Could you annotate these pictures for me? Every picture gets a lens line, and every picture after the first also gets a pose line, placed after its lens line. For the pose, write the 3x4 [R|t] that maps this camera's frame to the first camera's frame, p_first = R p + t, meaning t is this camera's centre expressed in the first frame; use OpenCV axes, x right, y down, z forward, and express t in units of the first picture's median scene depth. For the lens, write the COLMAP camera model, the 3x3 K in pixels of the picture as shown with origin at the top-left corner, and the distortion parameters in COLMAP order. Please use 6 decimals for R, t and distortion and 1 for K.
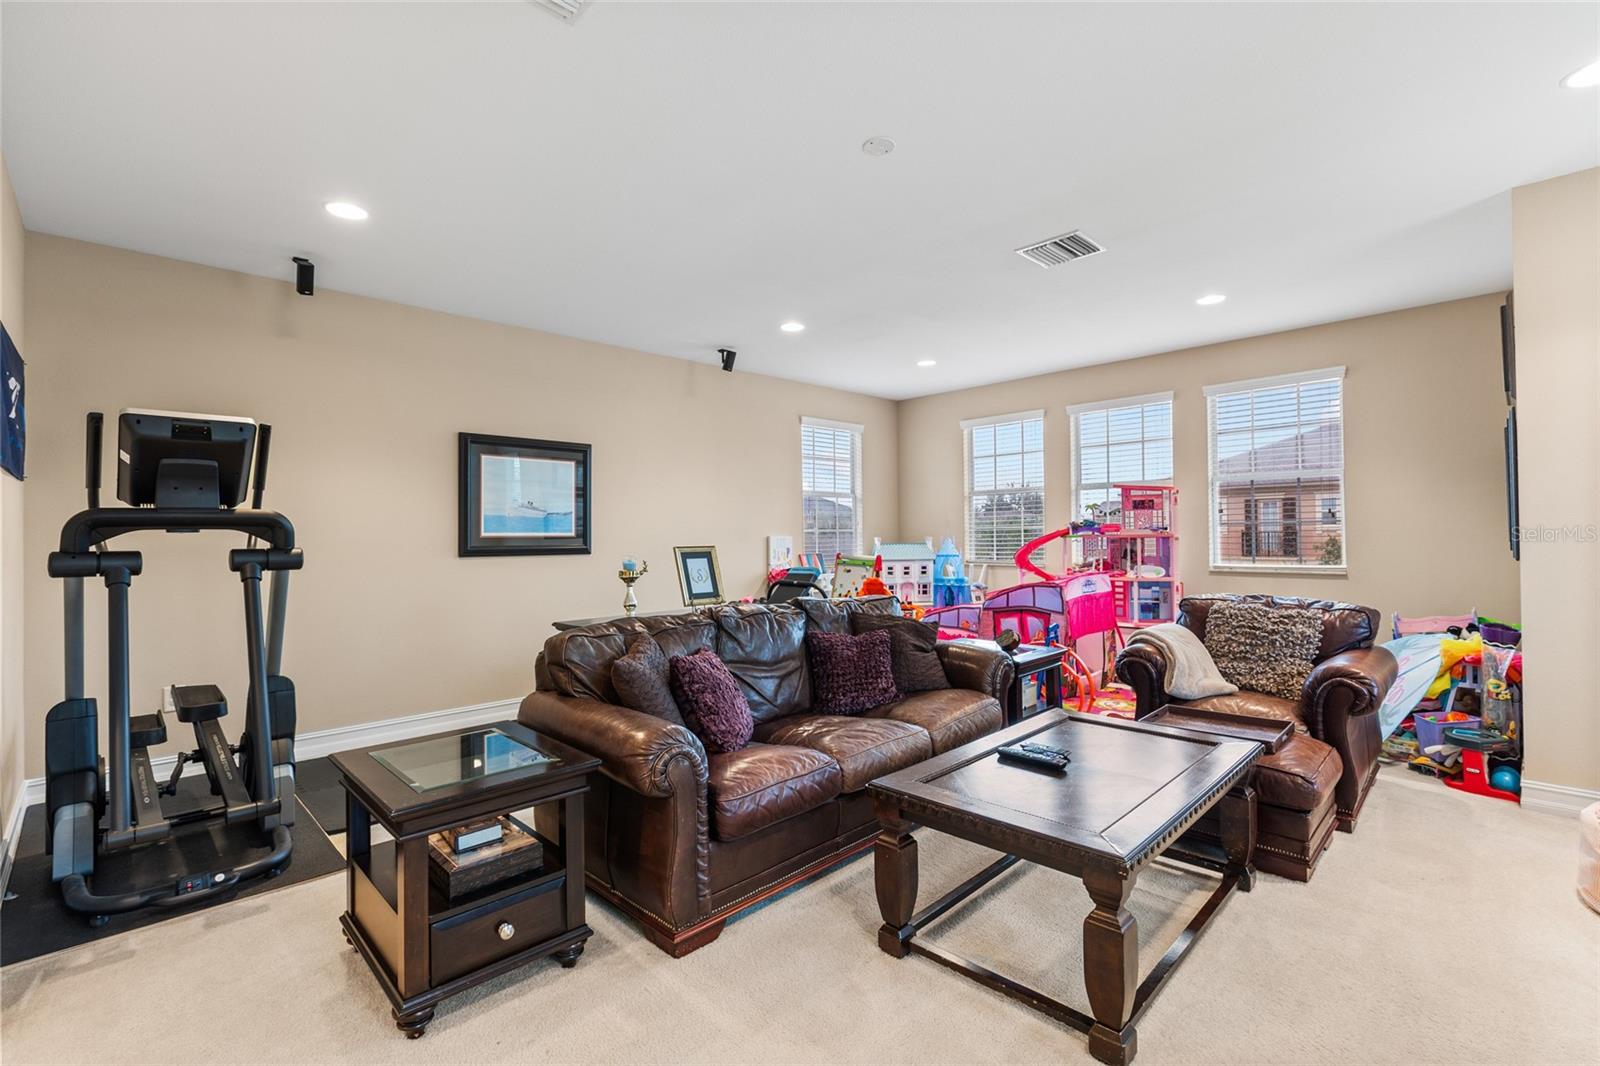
lens RADIAL K [[721.3, 0, 802.6], [0, 721.3, 532.0], [0, 0, 1]] dist [0.003700, -0.001441]
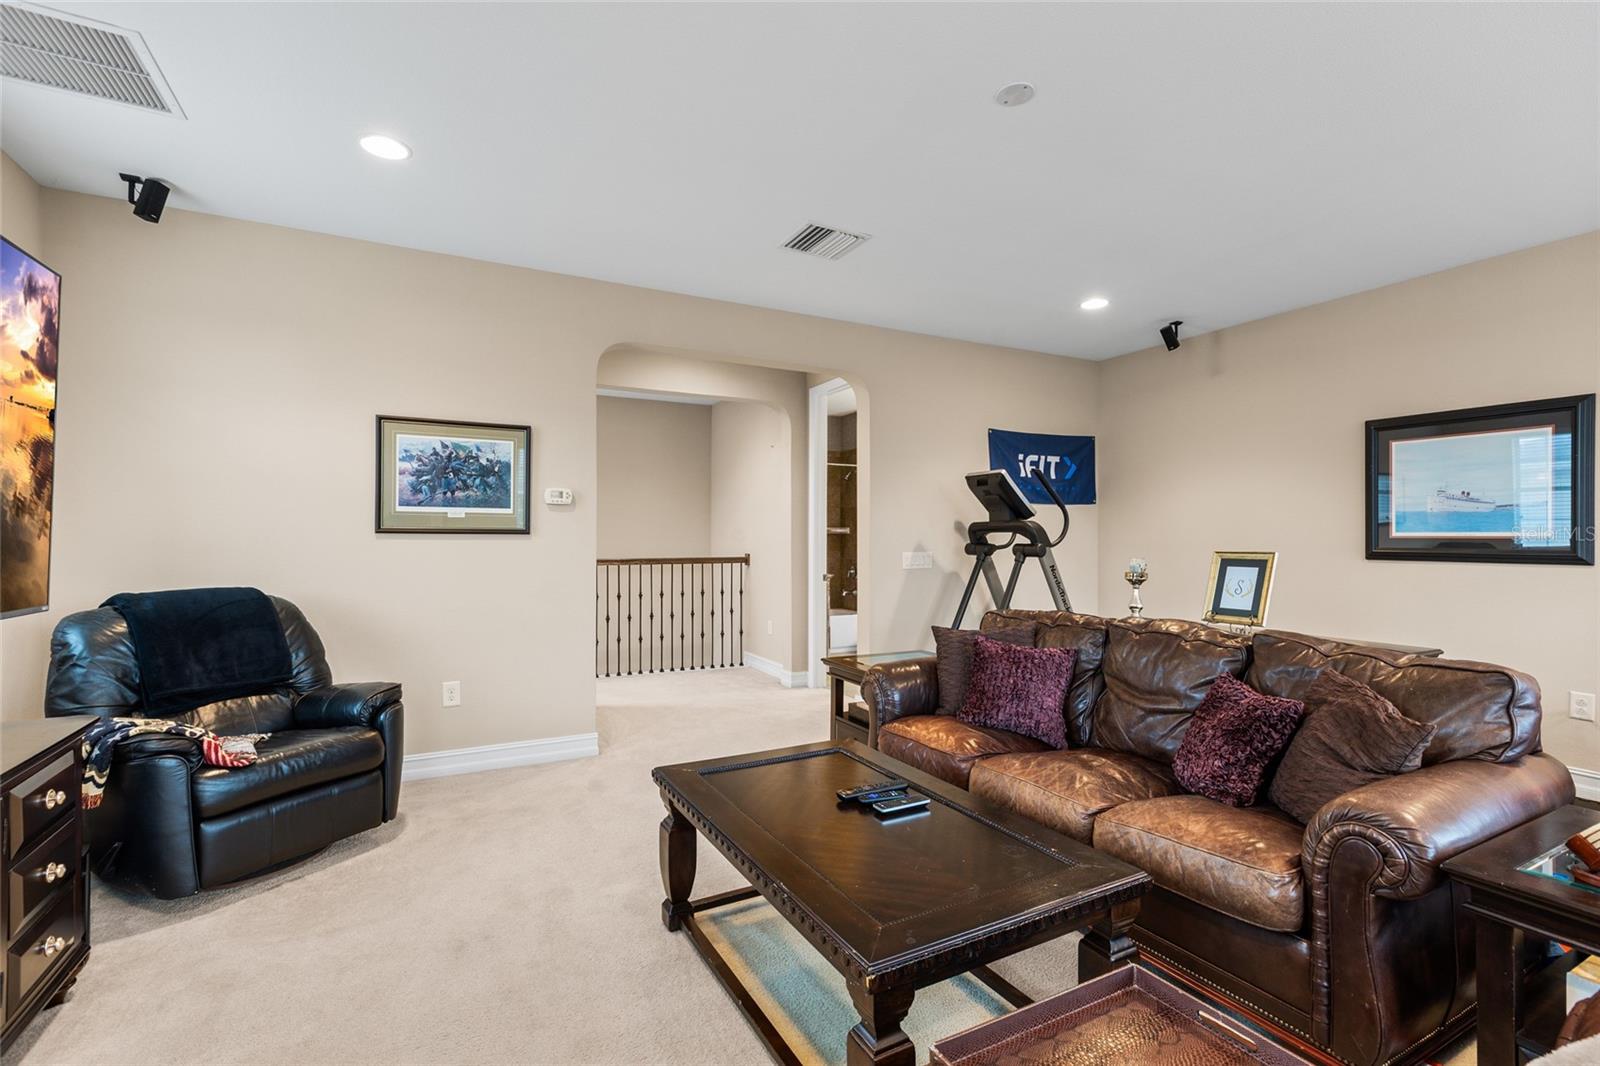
lens RADIAL K [[721.3, 0, 796.9], [0, 721.3, 533.7], [0, 0, 1]] dist [0.003700, -0.001441]
pose [[-0.300607, 0.004194, -0.953739, 0.742201], [0.006809, 0.999974, 0.002251, -0.005543], [0.953724, -0.005817, -0.300628, 0.732757]]
